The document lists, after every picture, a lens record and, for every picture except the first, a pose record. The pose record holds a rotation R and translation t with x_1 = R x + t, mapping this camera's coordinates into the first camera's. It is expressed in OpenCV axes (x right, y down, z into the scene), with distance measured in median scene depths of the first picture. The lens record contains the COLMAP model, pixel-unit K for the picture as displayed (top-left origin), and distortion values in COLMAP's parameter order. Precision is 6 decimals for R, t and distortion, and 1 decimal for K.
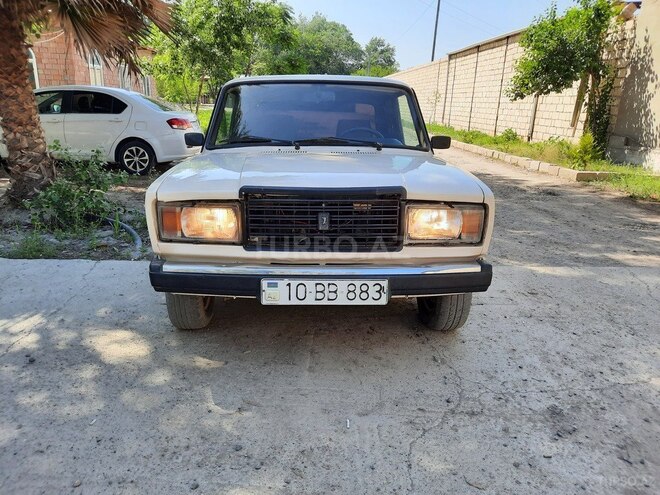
lens RADIAL K [[483.6, 0, 333.3], [0, 483.6, 246.7], [0, 0, 1]] dist [0.033397, -0.021060]
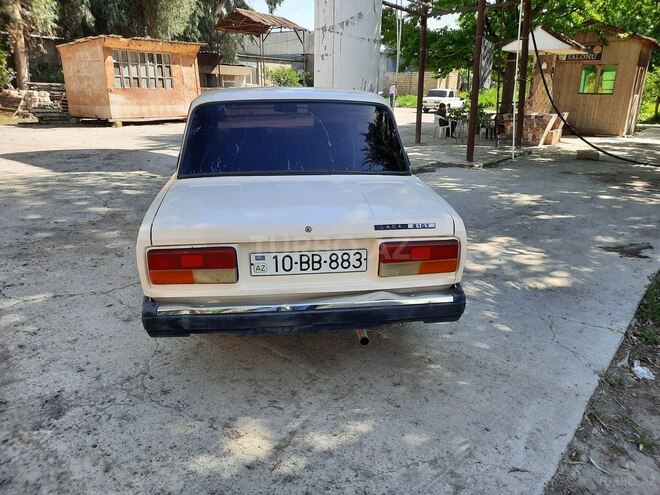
lens RADIAL K [[483.6, 0, 326.5], [0, 483.6, 248.9], [0, 0, 1]] dist [0.033397, -0.021060]
pose [[-0.663754, 0.191378, -0.723053, 0.554383], [-0.249490, 0.854694, 0.455250, -0.447949], [0.705114, 0.482568, -0.519559, 1.299149]]
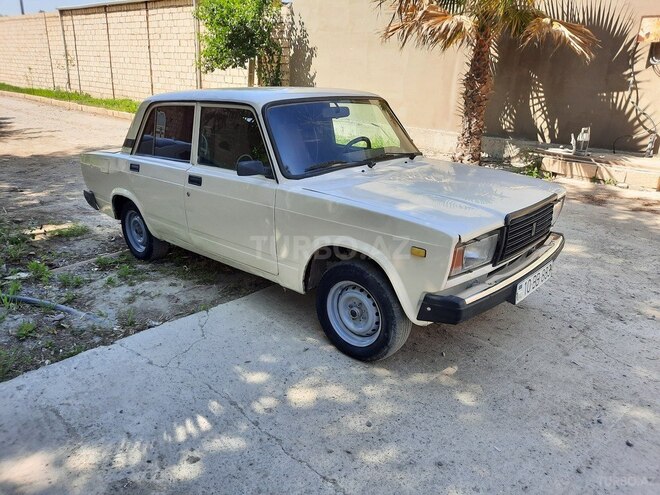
lens RADIAL K [[483.6, 0, 327.8], [0, 483.6, 244.1], [0, 0, 1]] dist [0.033397, -0.021060]
pose [[0.704200, -0.231761, 0.671111, -0.898985], [0.181294, 0.972585, 0.145640, -0.206702], [-0.686466, 0.019109, 0.726911, 0.306384]]
